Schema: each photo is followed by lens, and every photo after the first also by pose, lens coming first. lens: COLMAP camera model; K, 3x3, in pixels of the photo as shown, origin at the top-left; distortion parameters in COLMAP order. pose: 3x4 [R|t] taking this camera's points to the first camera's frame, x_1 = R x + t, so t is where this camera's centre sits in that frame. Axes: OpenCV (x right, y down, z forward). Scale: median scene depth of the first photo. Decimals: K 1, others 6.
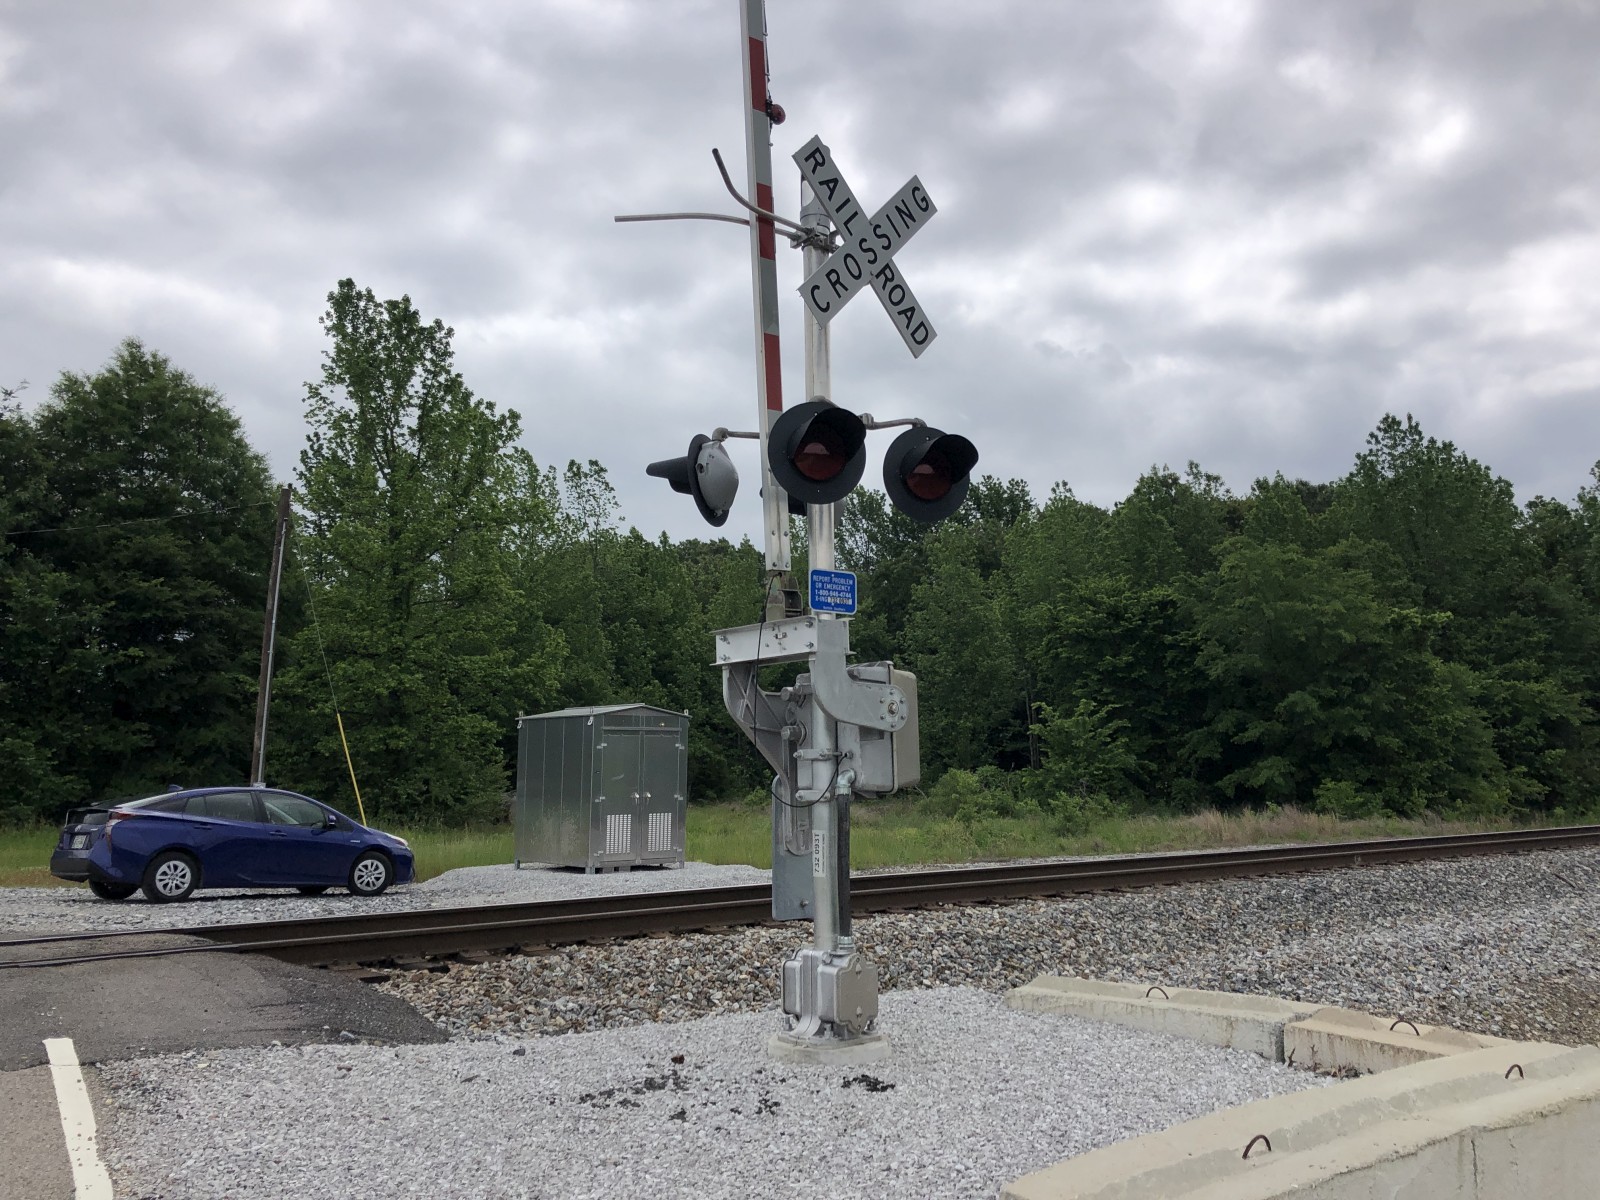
lens RADIAL K [[1305.0, 0, 803.9], [0, 1305.0, 586.6], [0, 0, 1]] dist [0.074573, -0.125073]
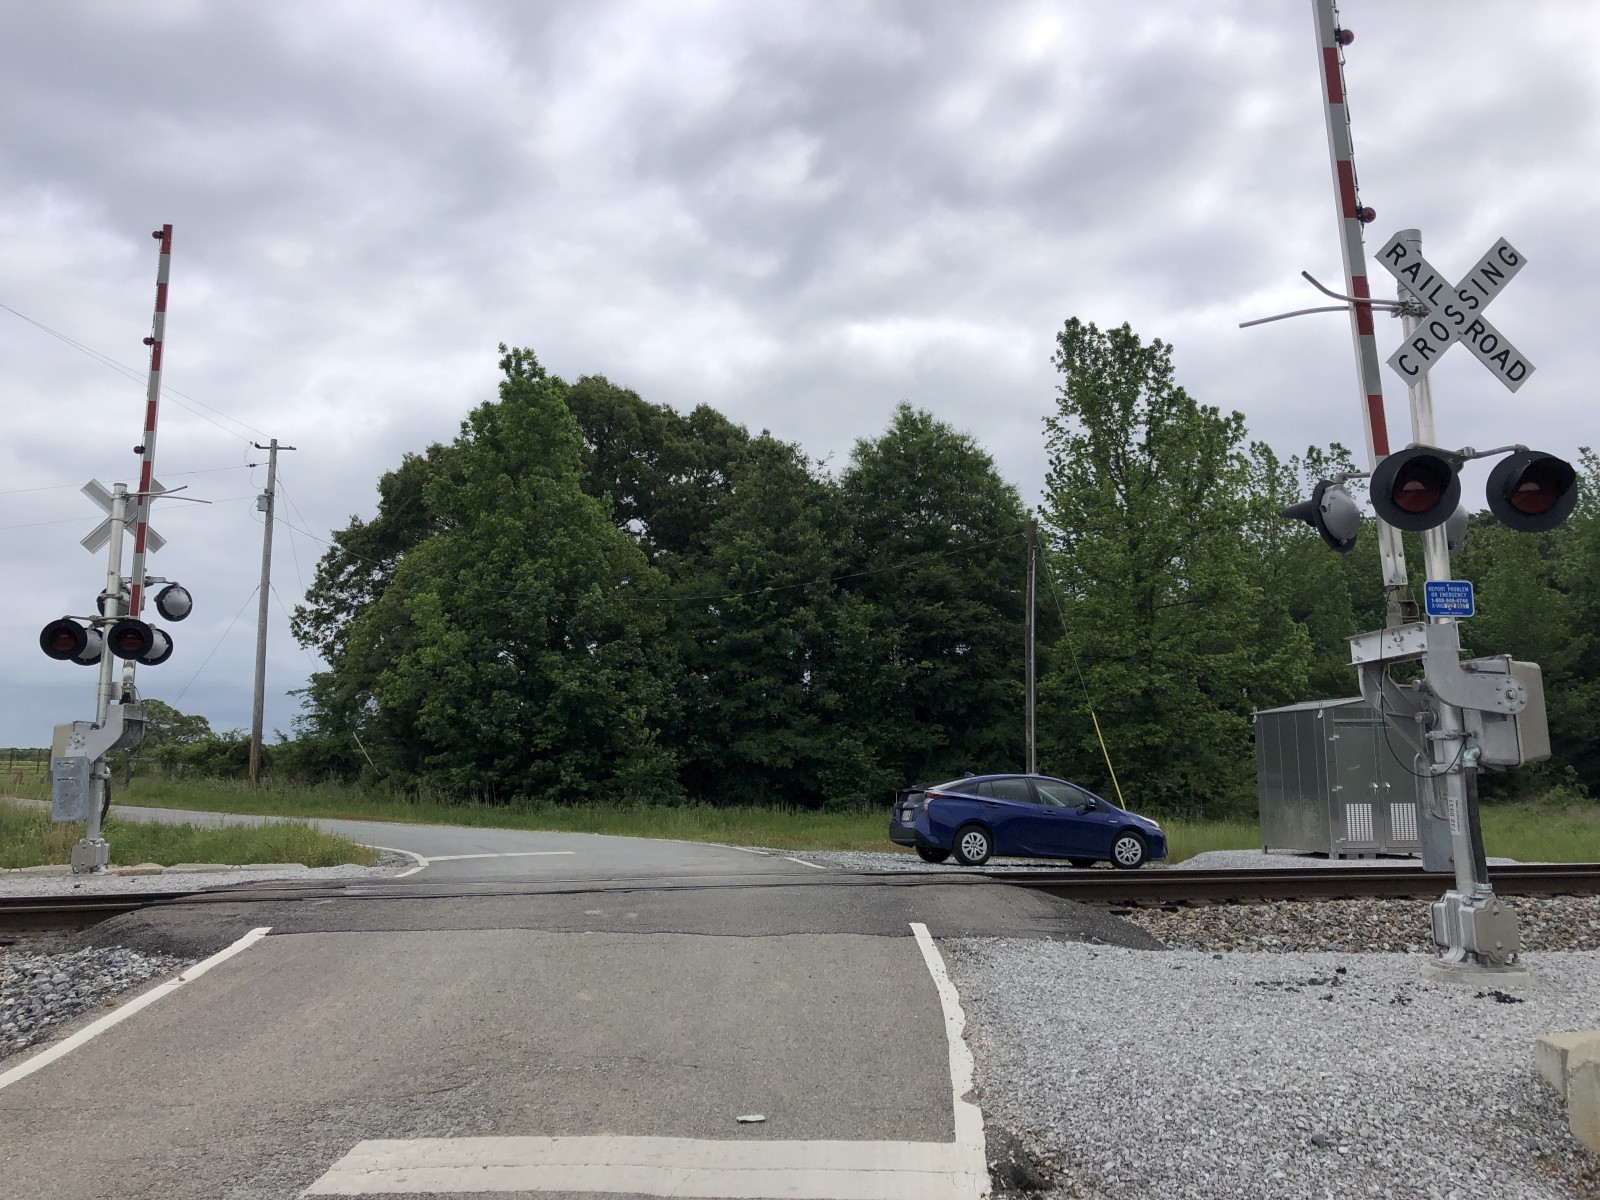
lens RADIAL K [[1304.8, 0, 802.2], [0, 1304.8, 560.7], [0, 0, 1]] dist [0.059919, -0.128035]
pose [[0.844364, -0.088203, -0.528460, 0.129726], [0.078466, 0.996078, -0.040879, -0.022919], [0.529994, -0.006949, 0.847973, -0.276791]]
